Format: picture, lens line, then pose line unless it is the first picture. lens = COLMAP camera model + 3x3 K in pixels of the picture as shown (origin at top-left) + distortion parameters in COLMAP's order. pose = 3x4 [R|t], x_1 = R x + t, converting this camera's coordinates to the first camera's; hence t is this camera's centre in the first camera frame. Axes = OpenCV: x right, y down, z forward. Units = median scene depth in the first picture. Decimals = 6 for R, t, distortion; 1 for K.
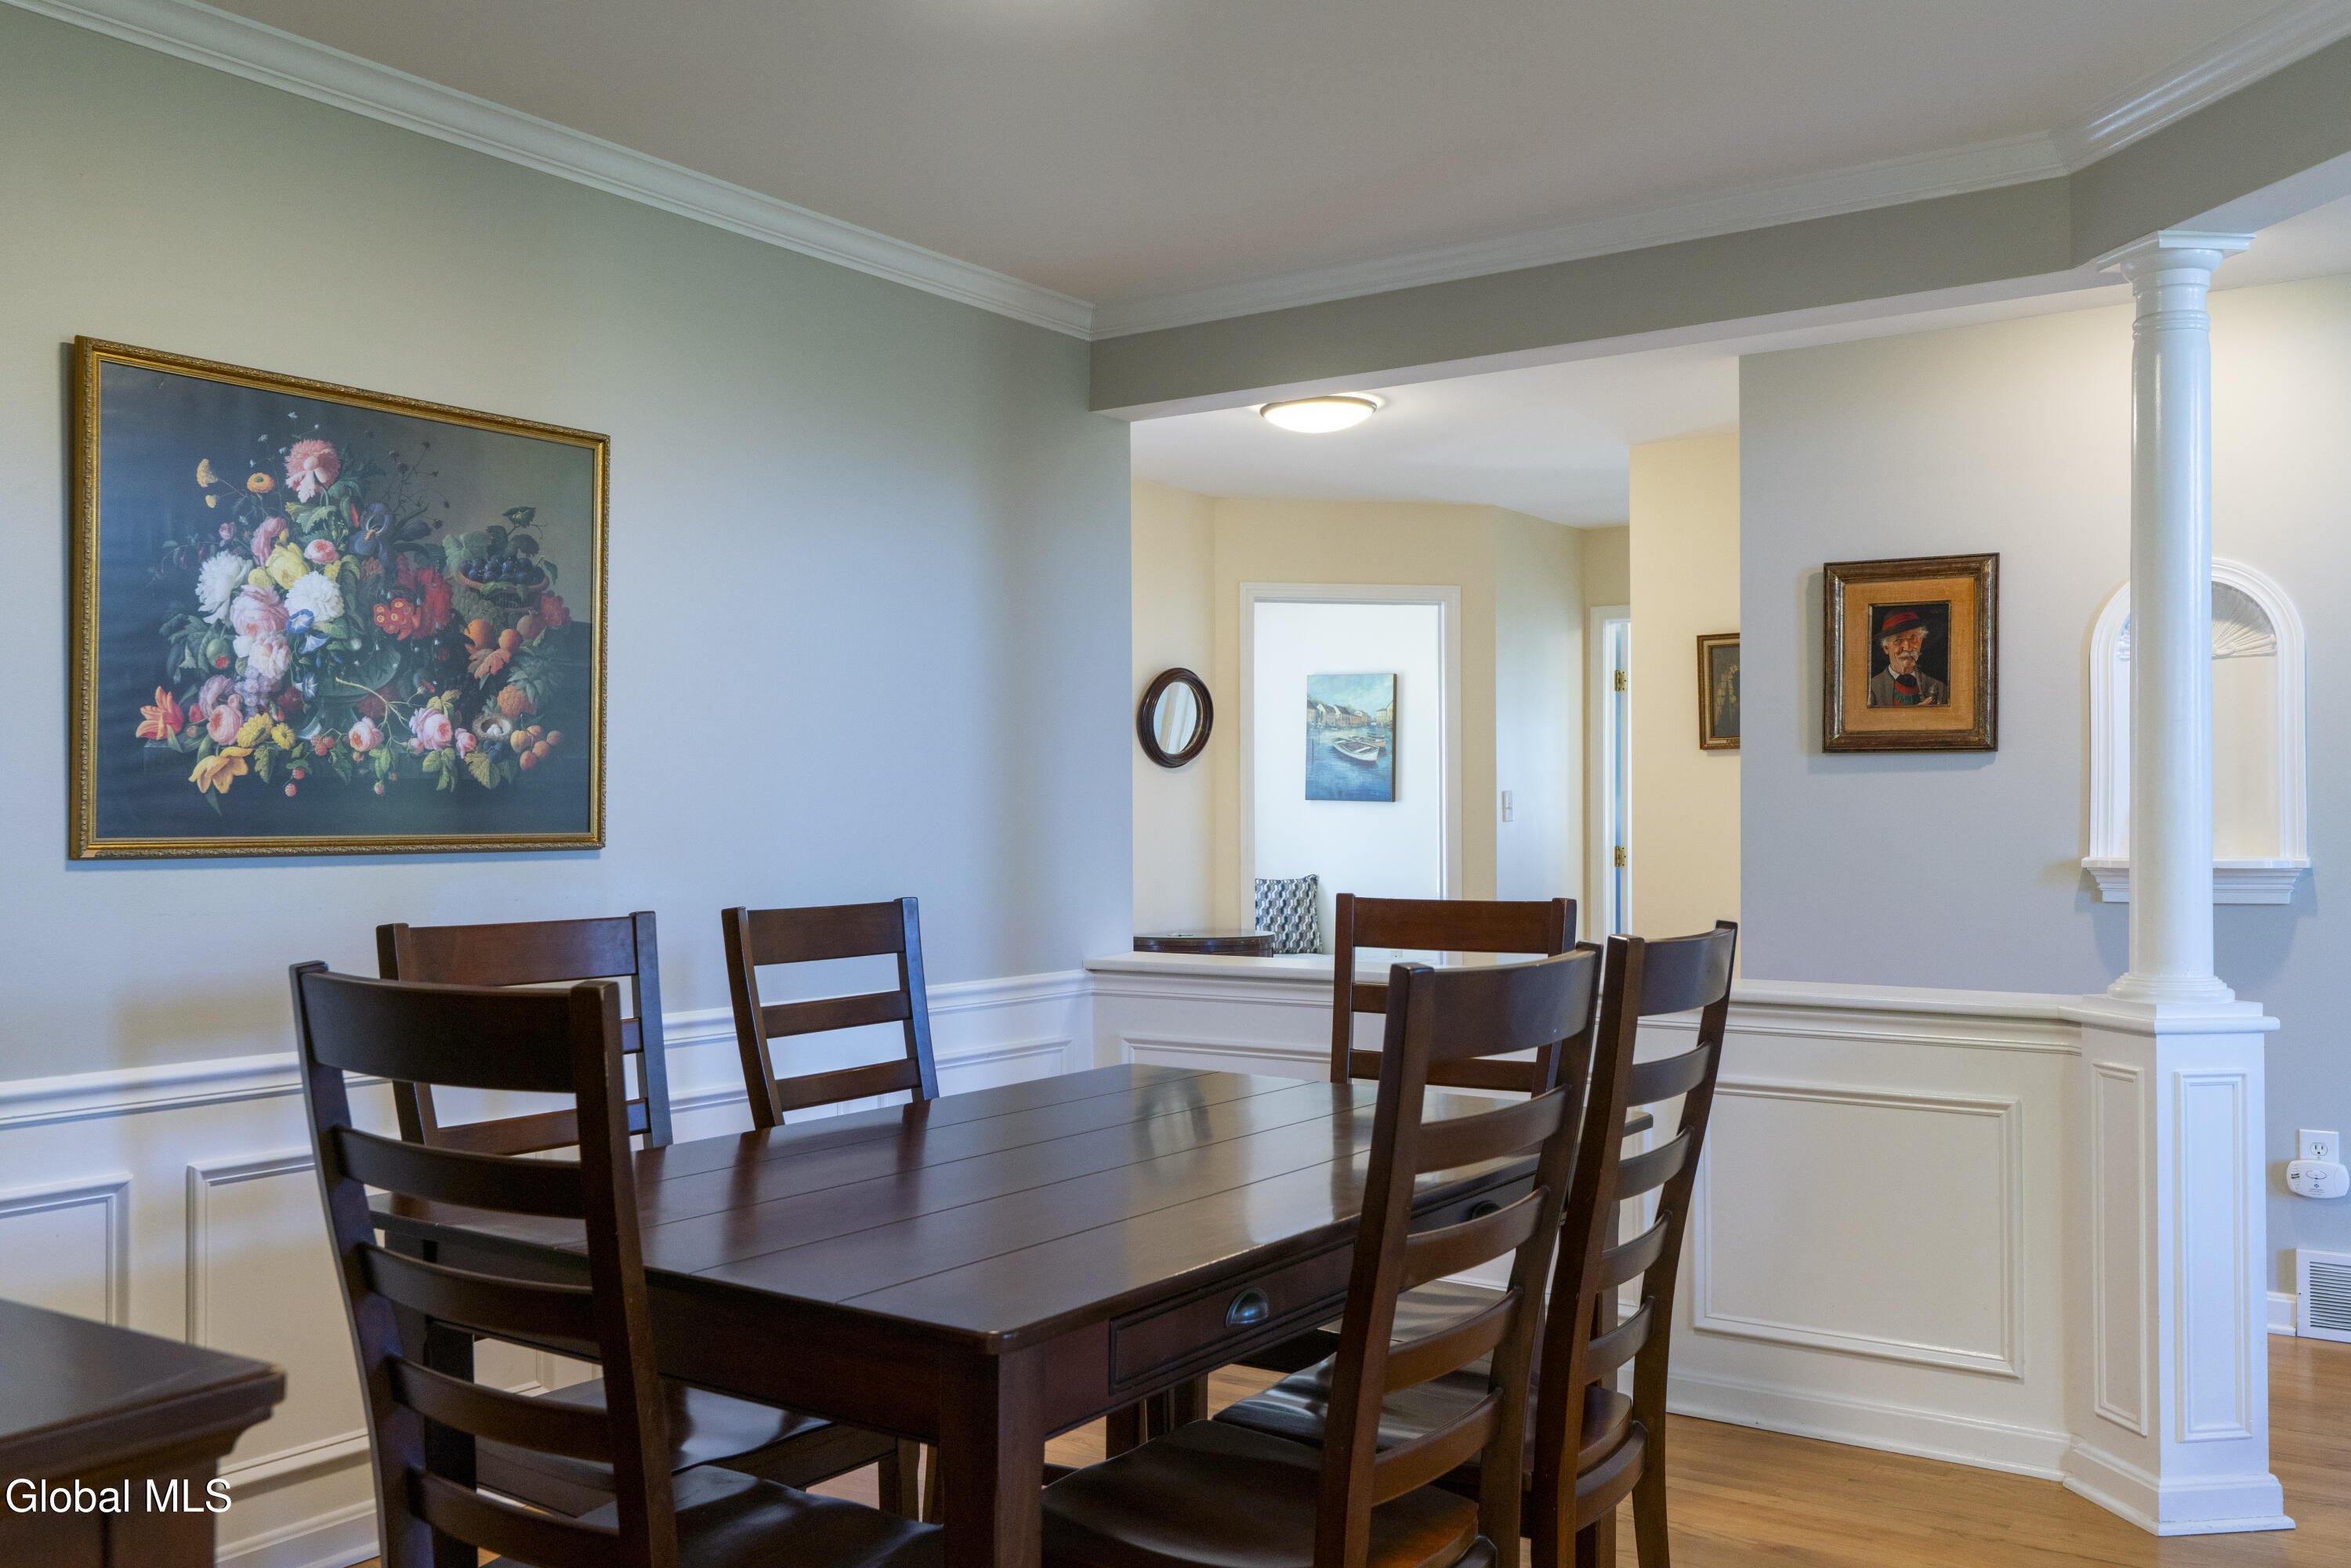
lens RADIAL K [[2065.9, 0, 1175.8], [0, 2065.9, 783.0], [0, 0, 1]] dist [0.014500, 0.005666]
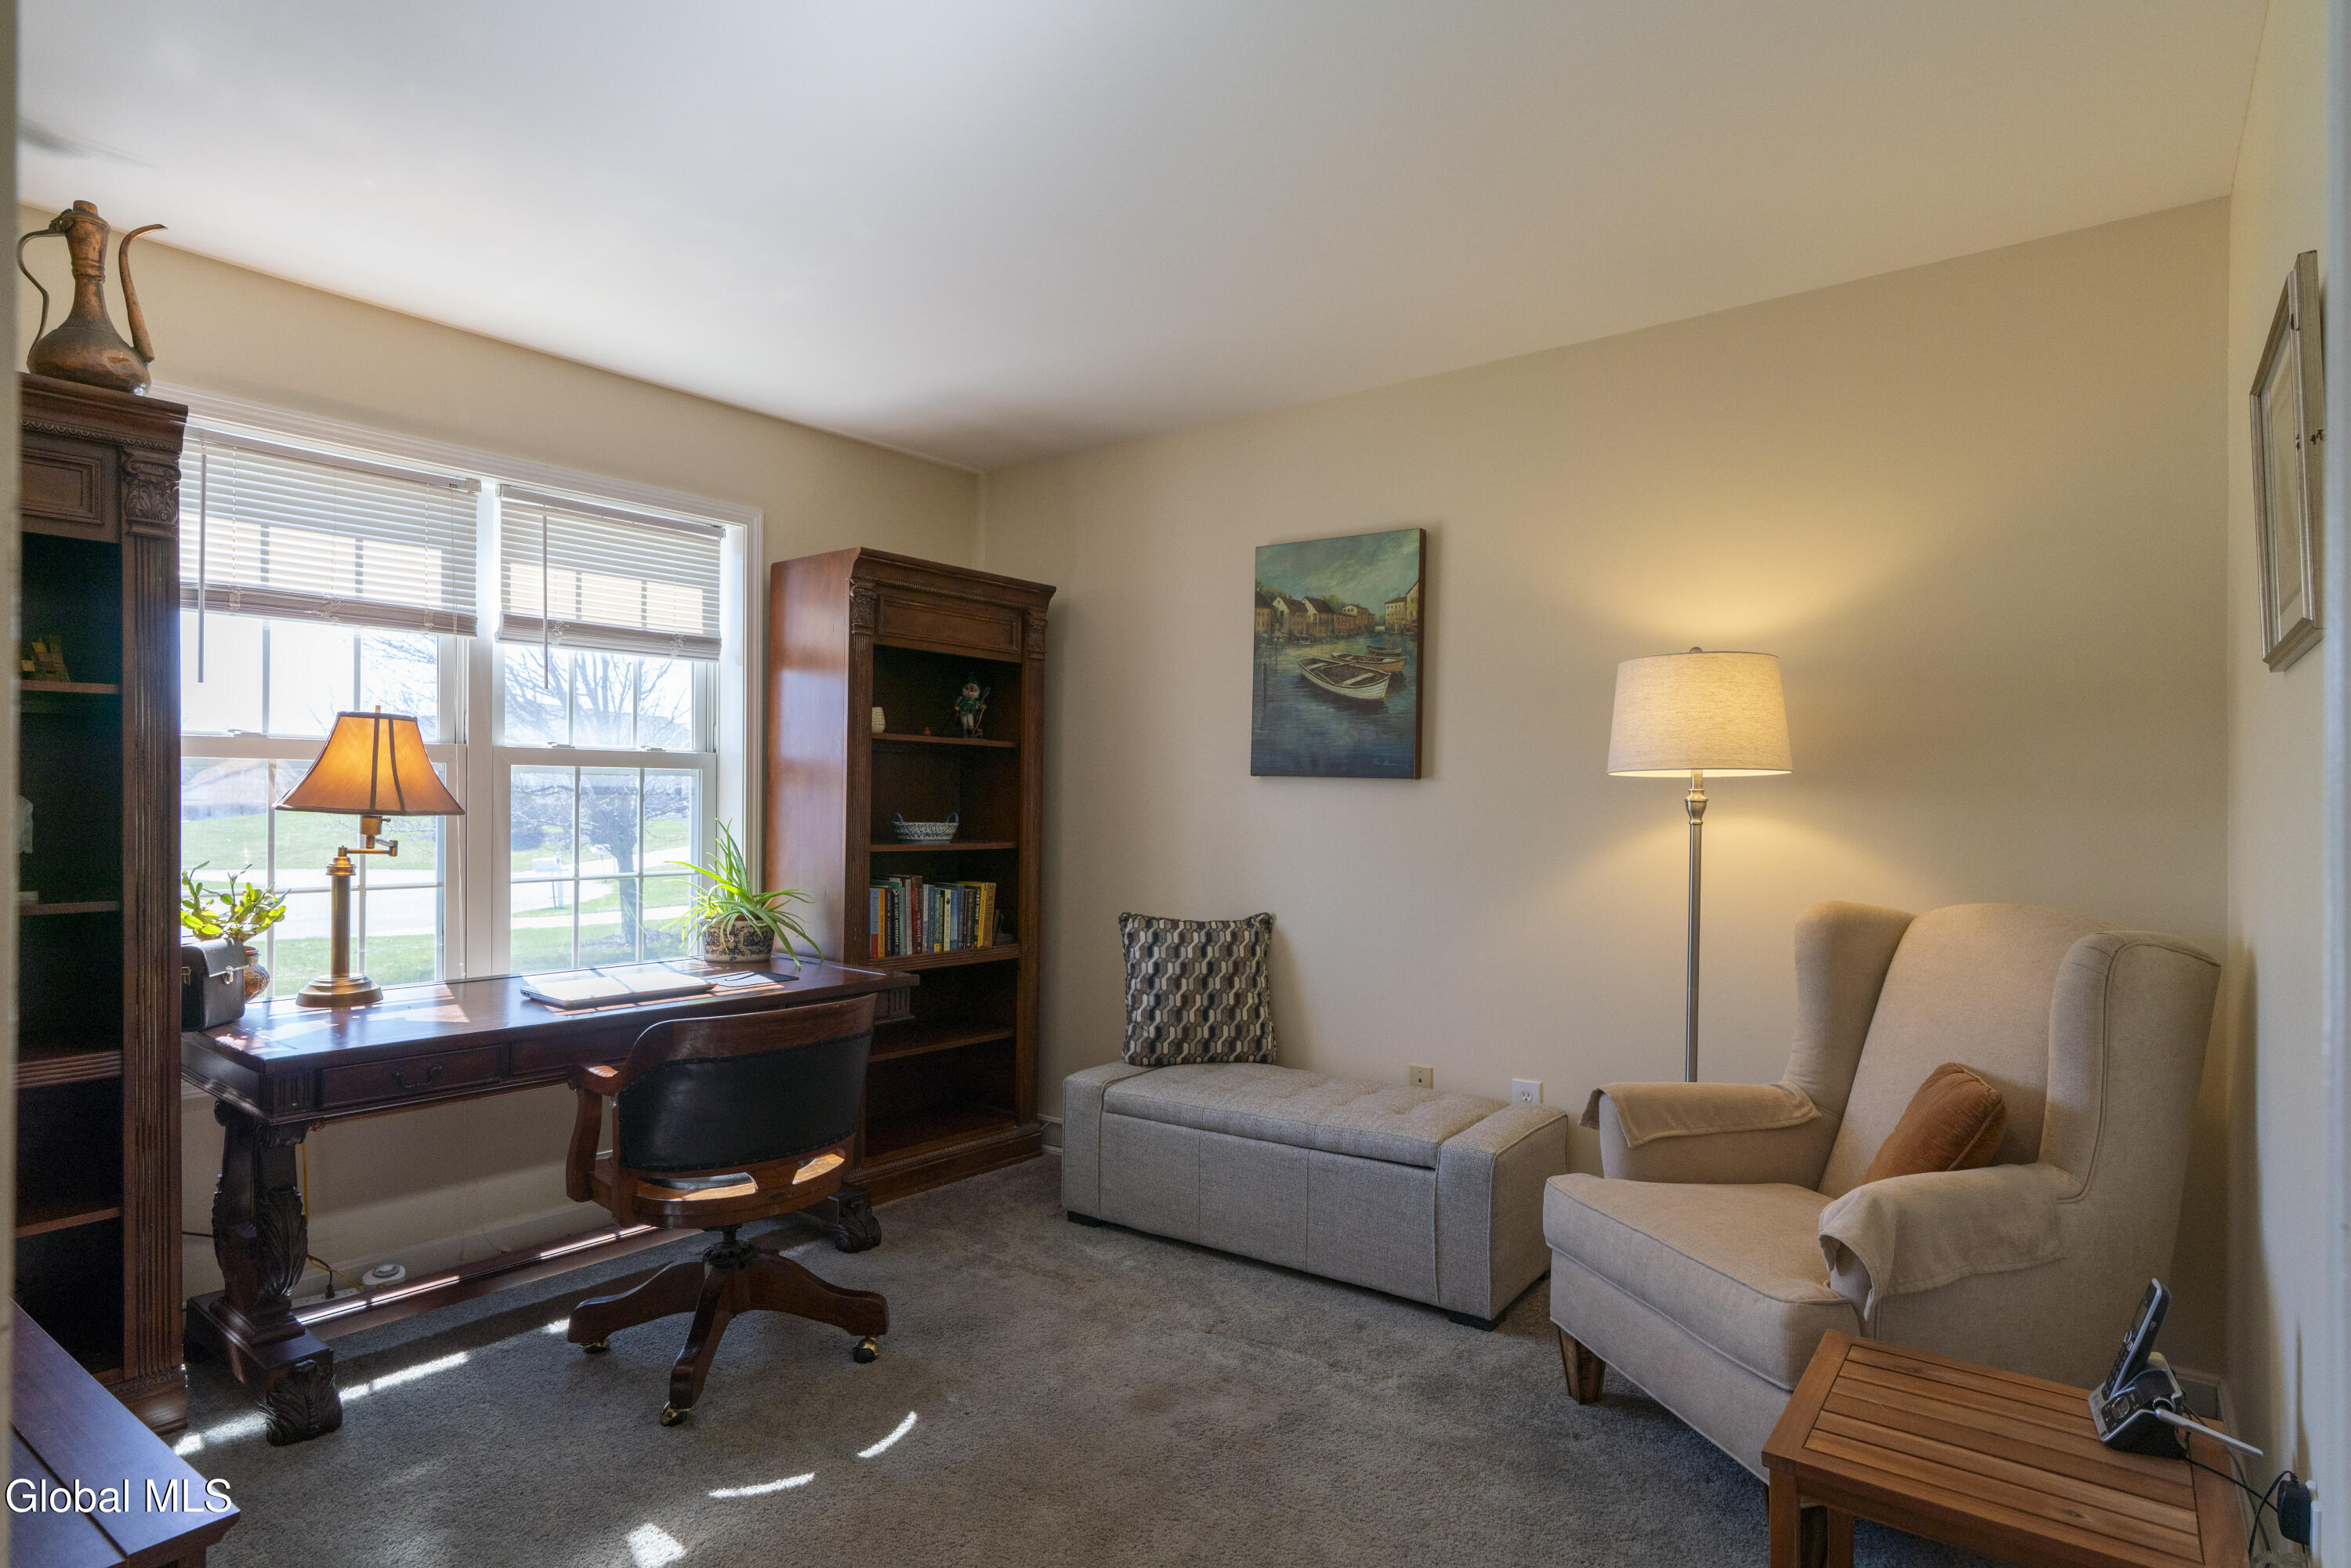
lens RADIAL K [[1270.3, 0, 1175.9], [0, 1270.3, 791.9], [0, 0, 1]] dist [-0.002958, 0.001200]
pose [[0.998890, 0.005849, -0.046736, 0.060094], [-0.005385, 0.999935, 0.010037, 0.009466], [0.046792, -0.009775, 0.998857, 0.682641]]
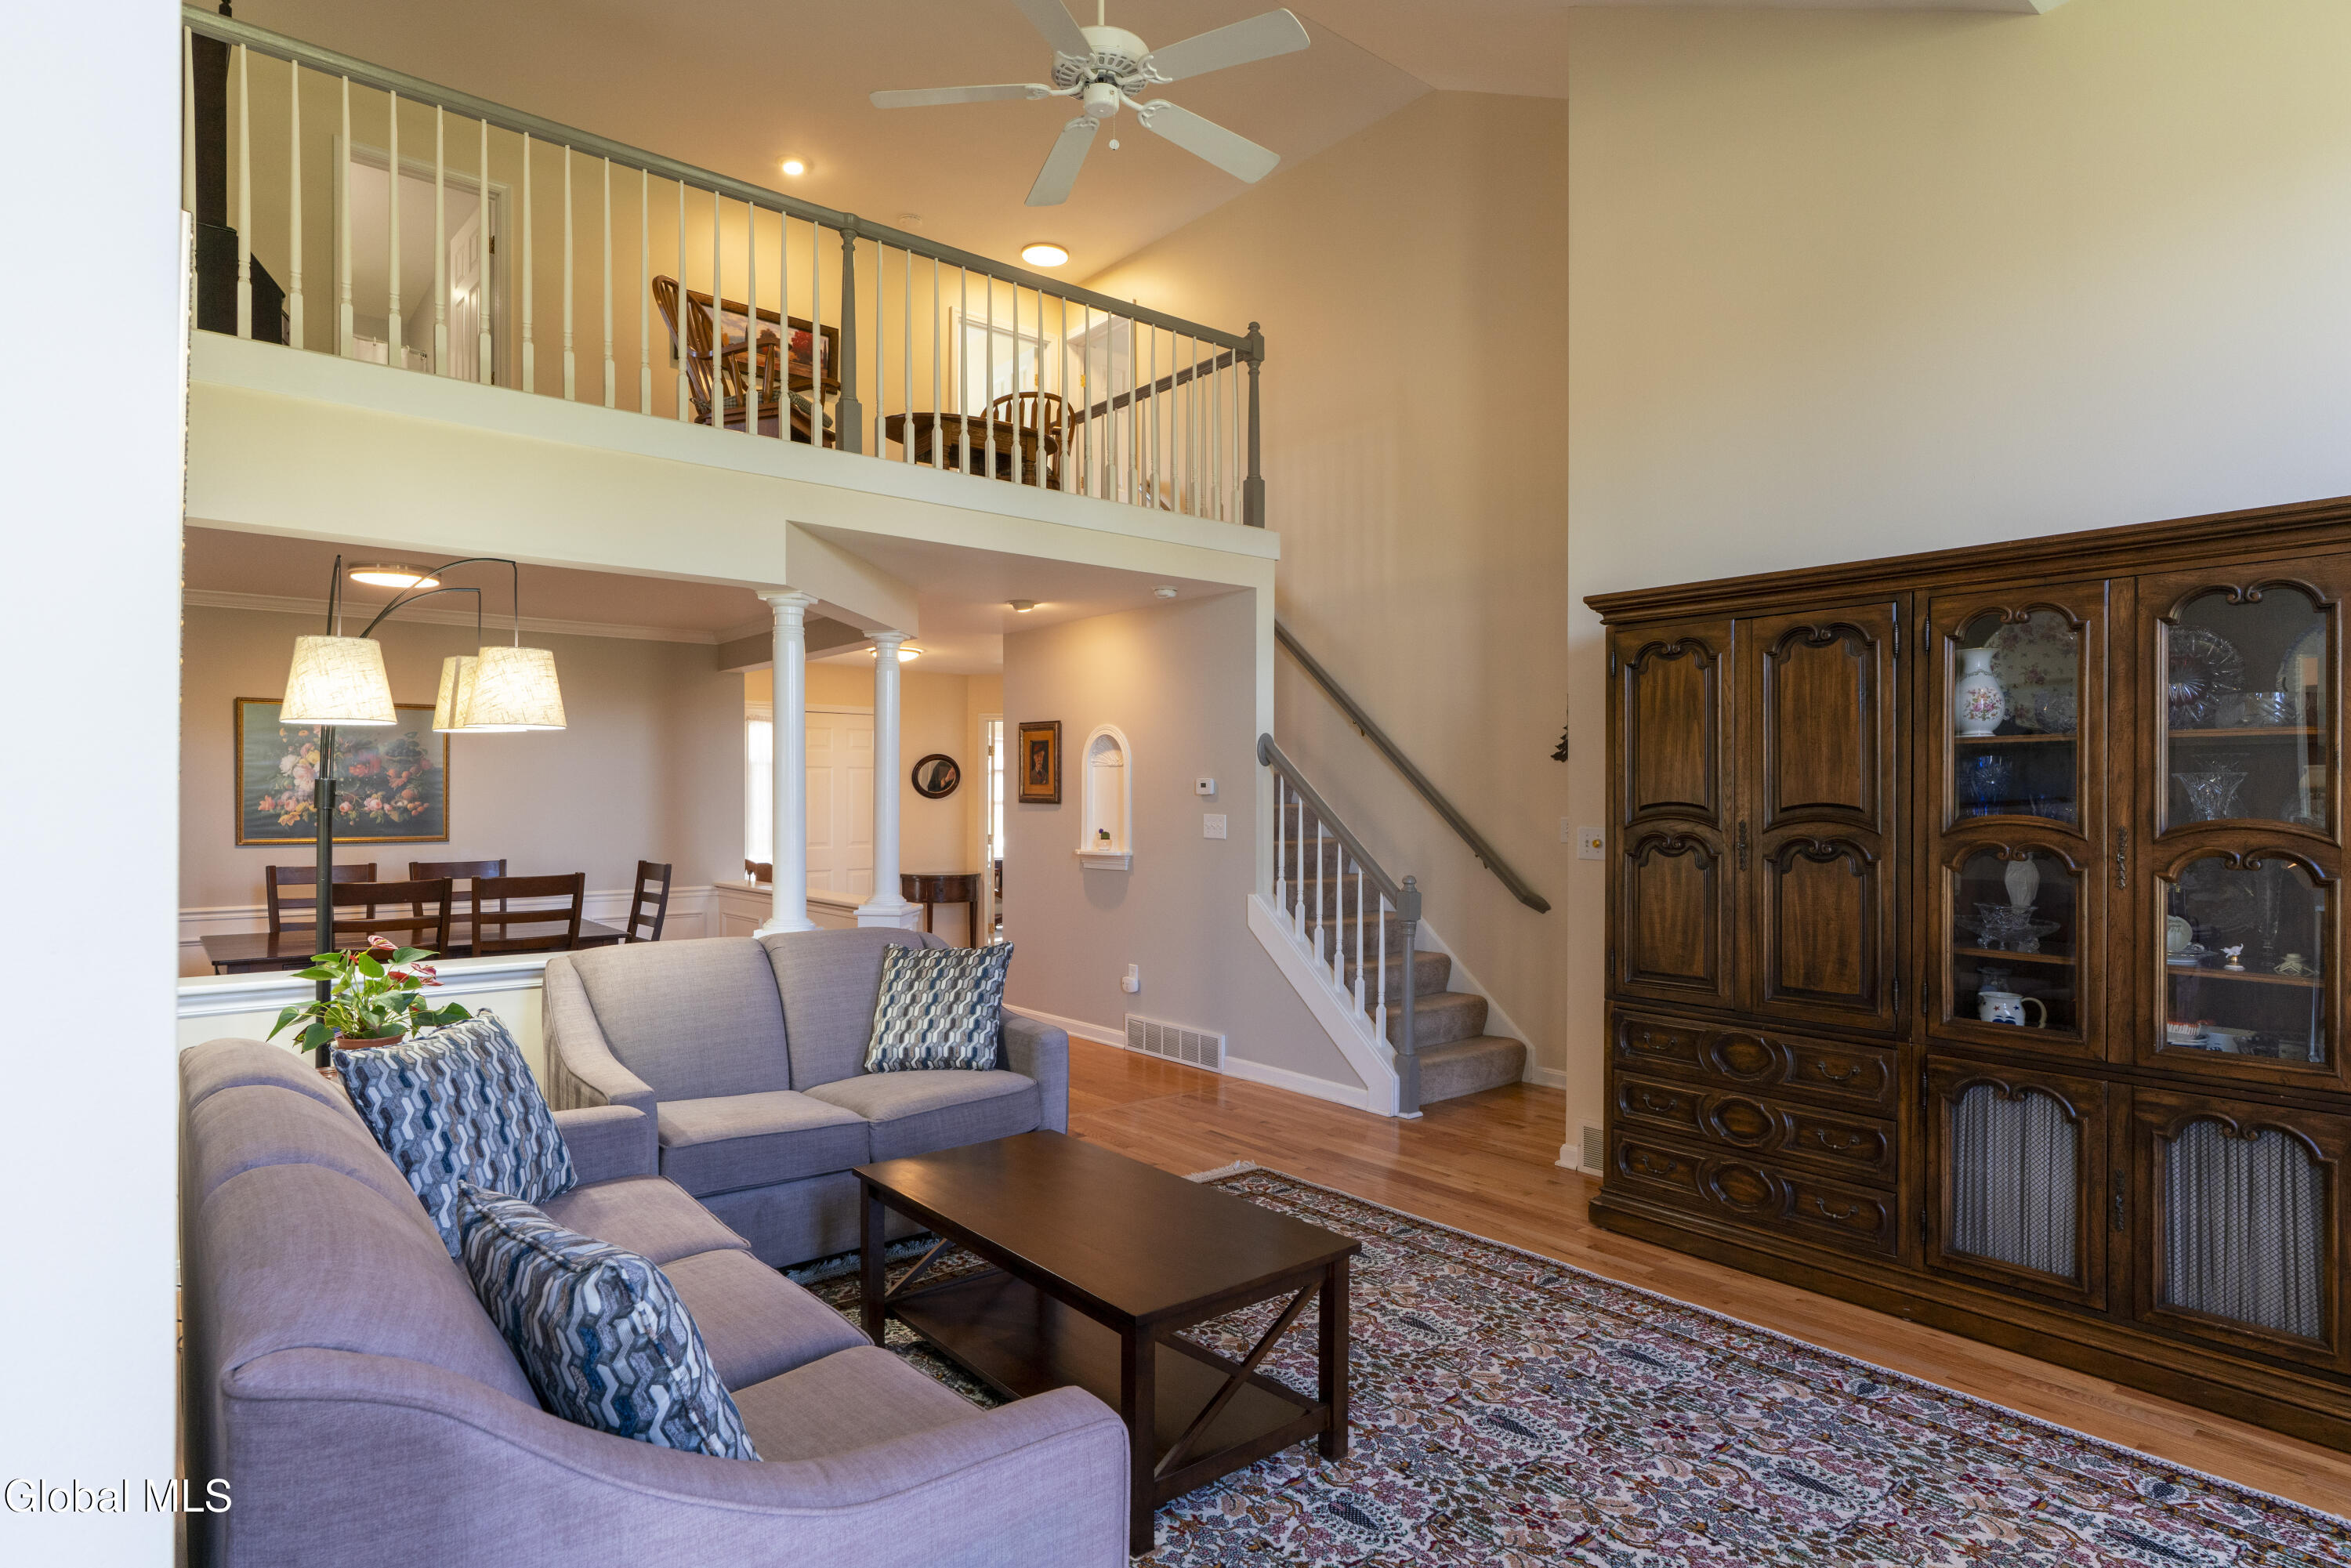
lens RADIAL K [[1270.3, 0, 1177.1], [0, 1270.3, 793.7], [0, 0, 1]] dist [-0.002958, 0.001200]
pose [[0.962508, 0.004678, -0.271214, 0.422983], [-0.000731, 0.999892, 0.014655, -0.022176], [0.271253, -0.013908, 0.962407, -0.171317]]
